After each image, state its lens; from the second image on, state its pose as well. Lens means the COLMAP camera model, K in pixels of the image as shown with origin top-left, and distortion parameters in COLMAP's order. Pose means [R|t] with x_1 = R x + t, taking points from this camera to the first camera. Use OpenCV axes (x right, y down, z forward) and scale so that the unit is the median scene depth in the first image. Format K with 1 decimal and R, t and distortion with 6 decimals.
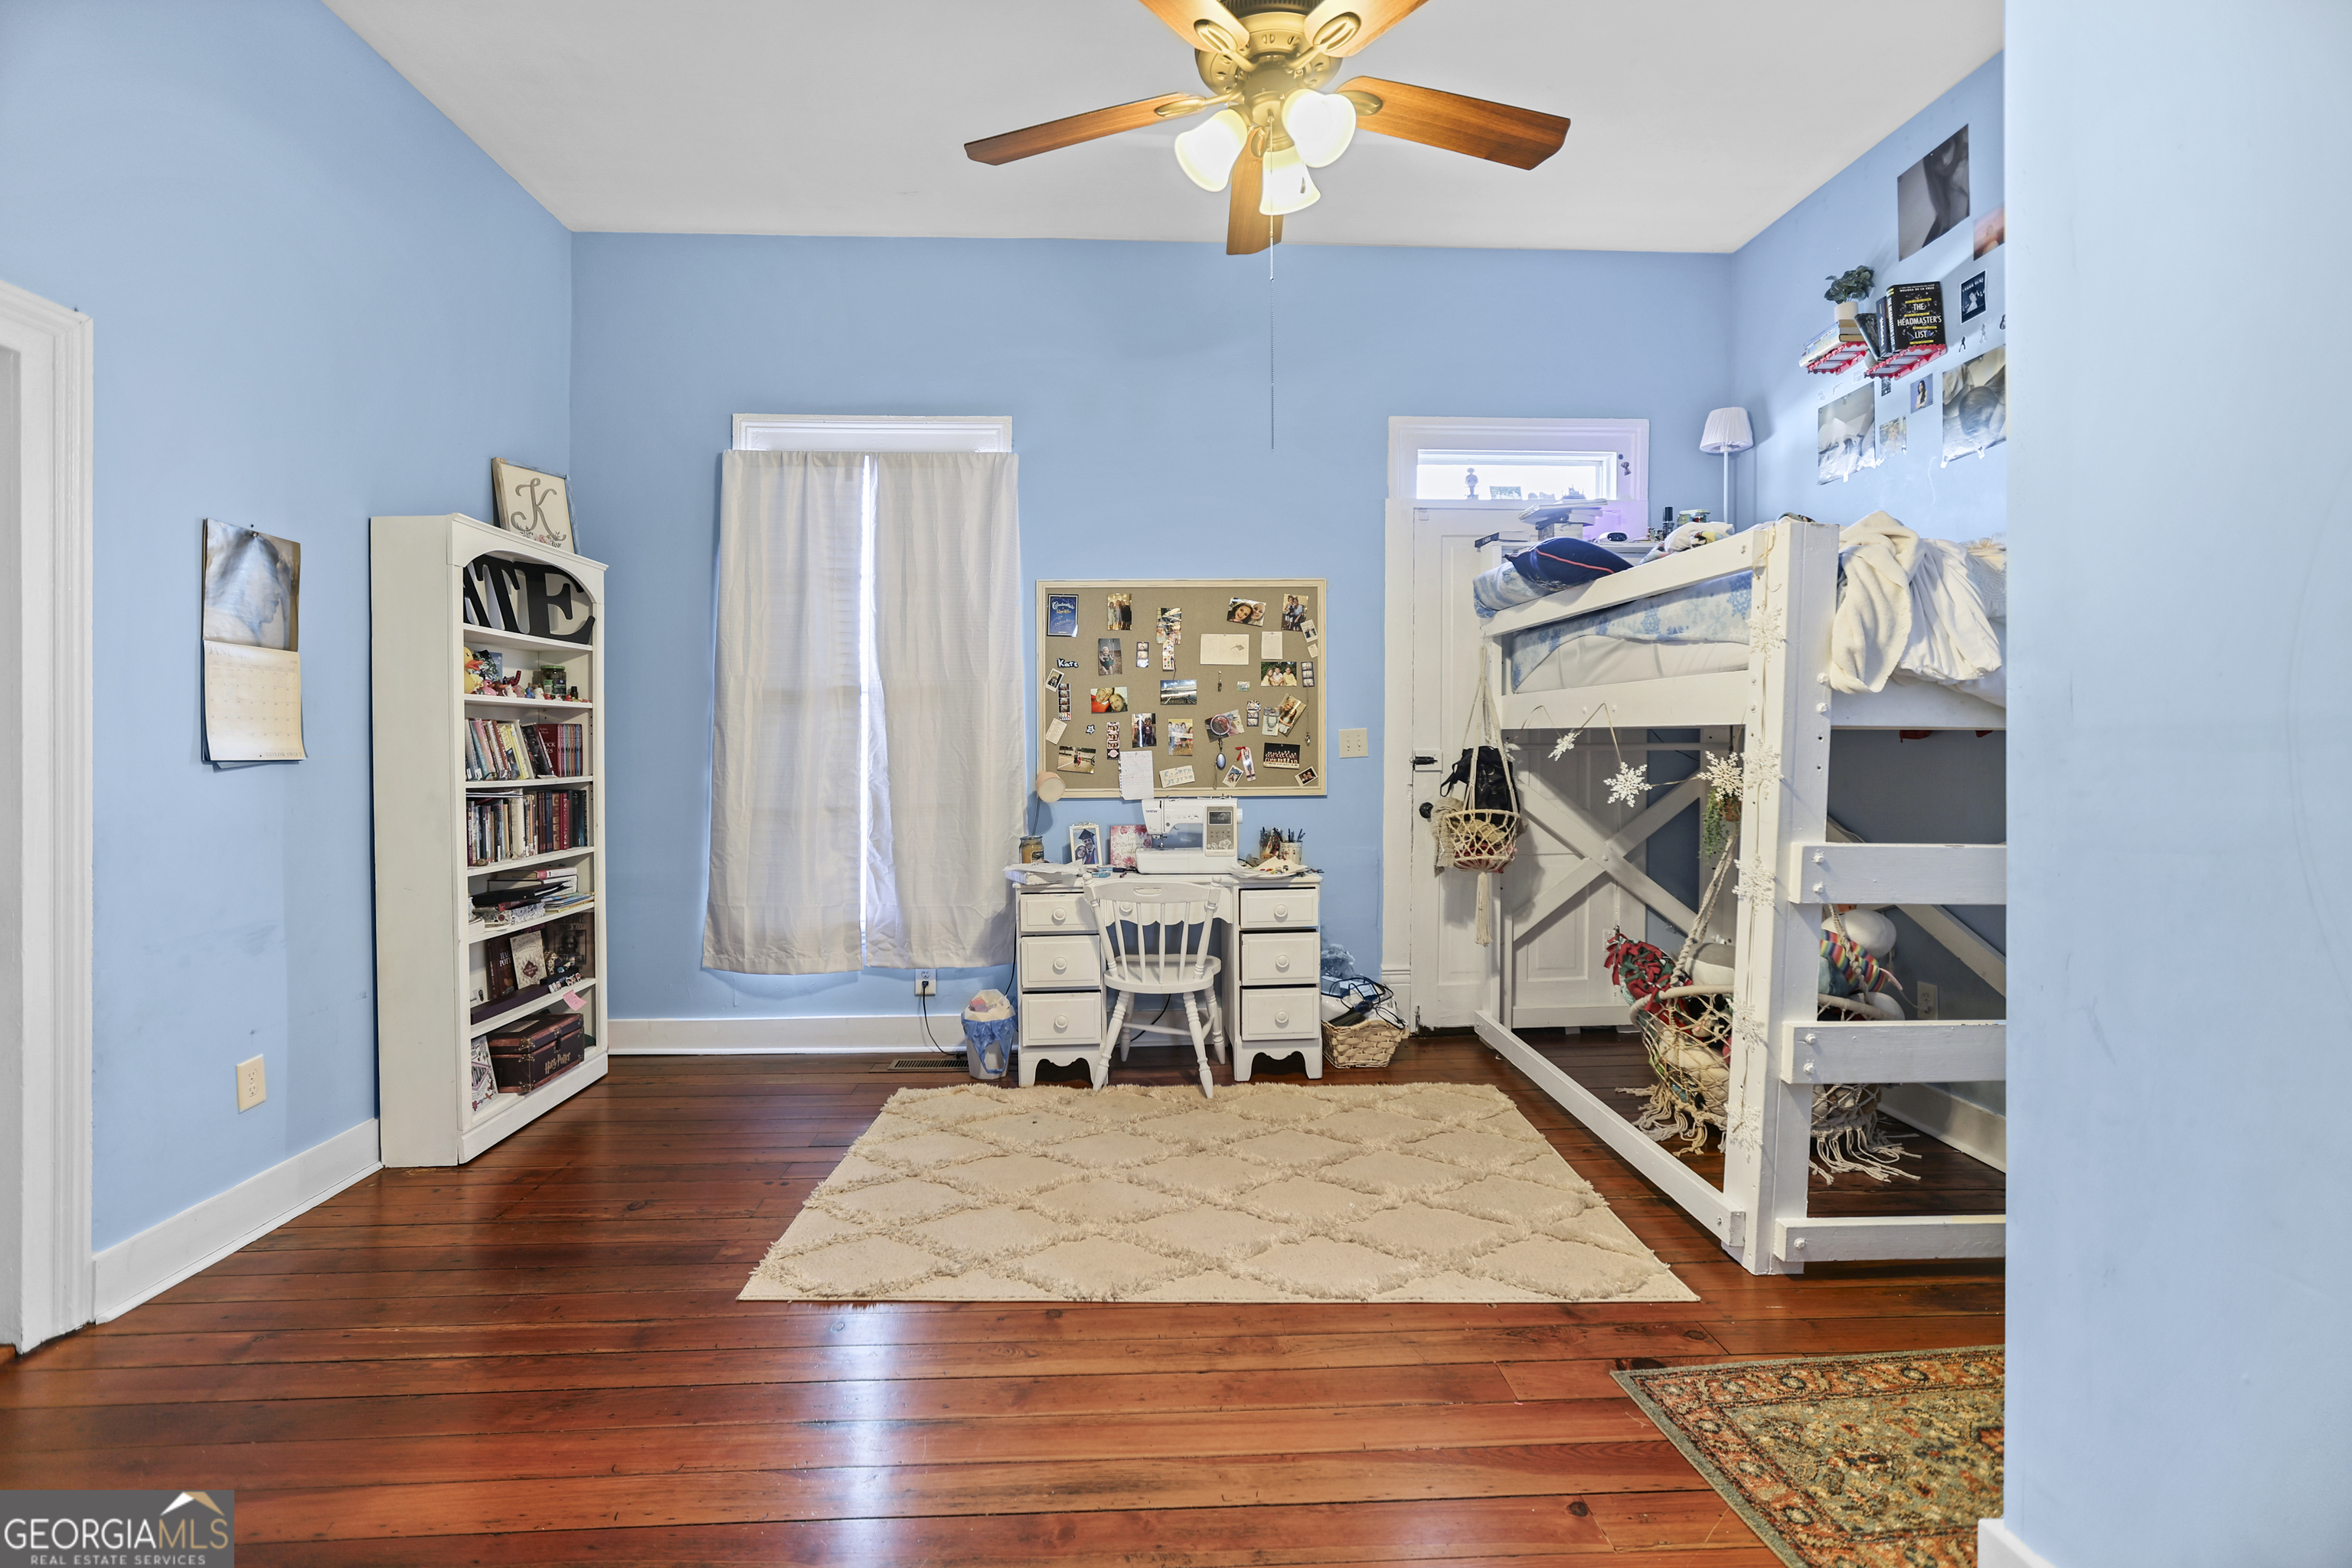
lens RADIAL K [[1072.9, 0, 1160.9], [0, 1072.9, 754.5], [0, 0, 1]] dist [-0.046320, 0.027039]
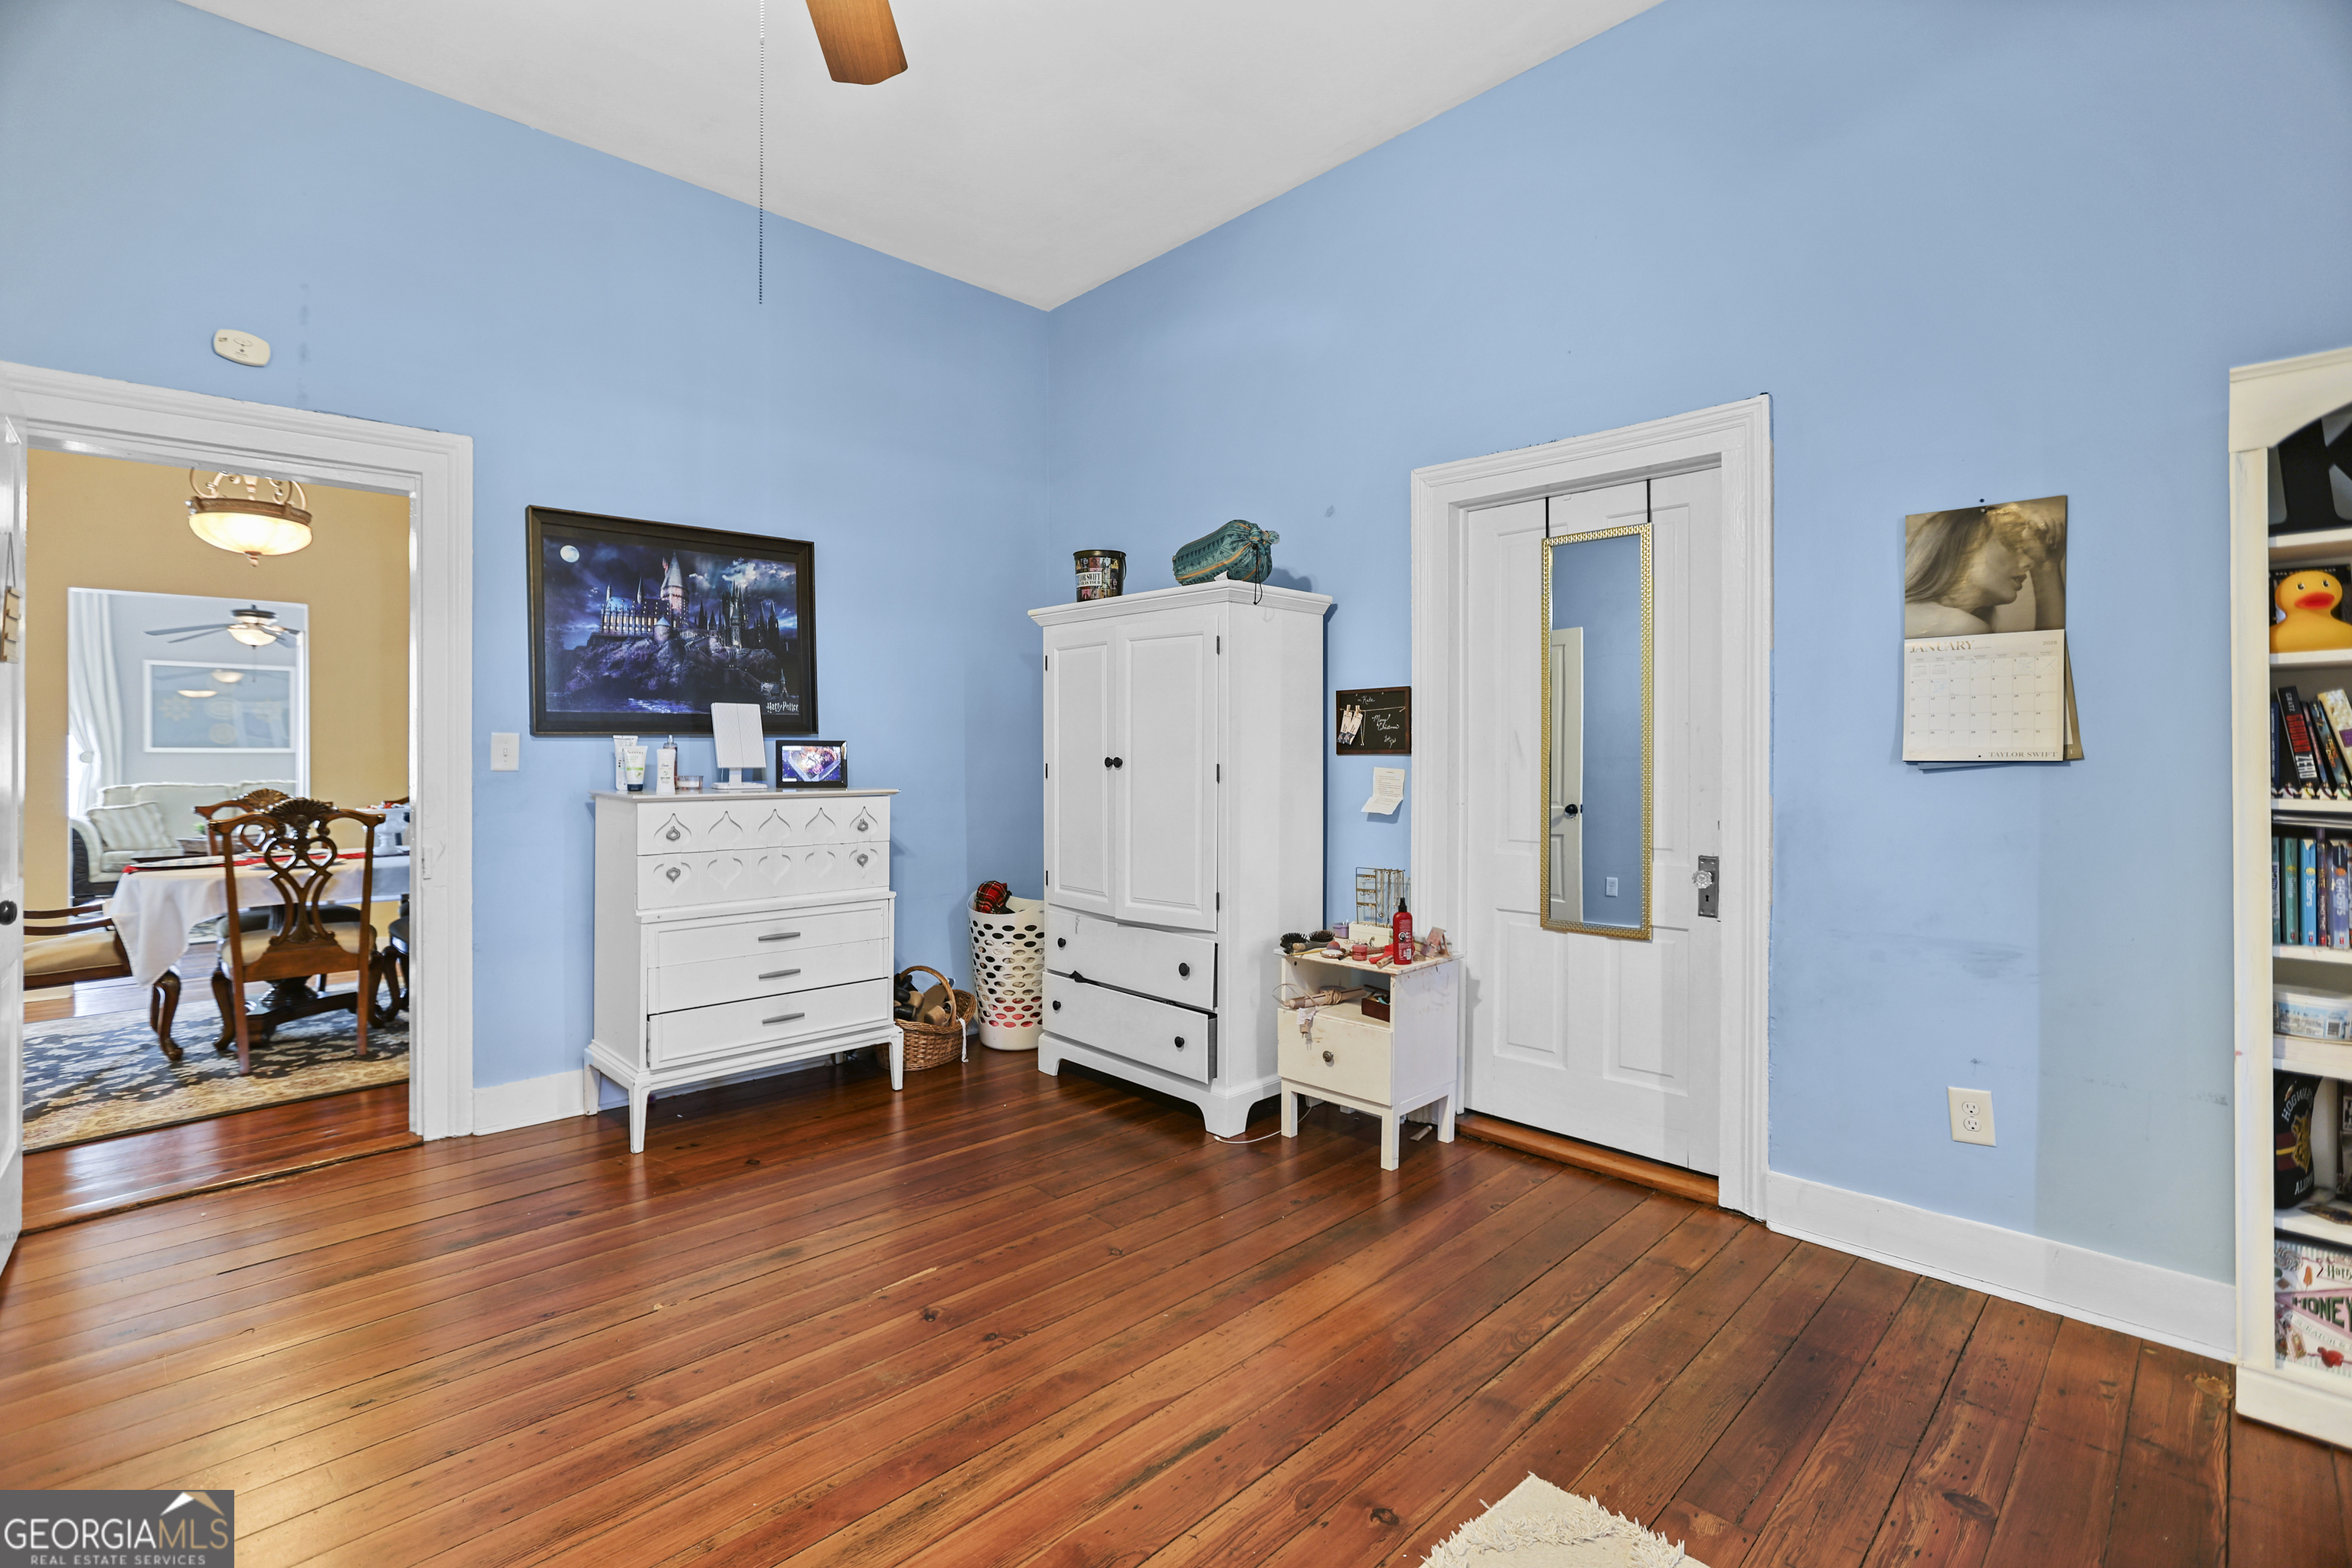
lens RADIAL K [[1072.9, 0, 1160.9], [0, 1072.9, 754.5], [0, 0, 1]] dist [-0.046320, 0.027039]
pose [[-0.749659, 0.001196, -0.661823, 0.267422], [0.001765, 0.999998, -0.000193, -0.000399], [0.661822, -0.001313, -0.749660, 1.256770]]
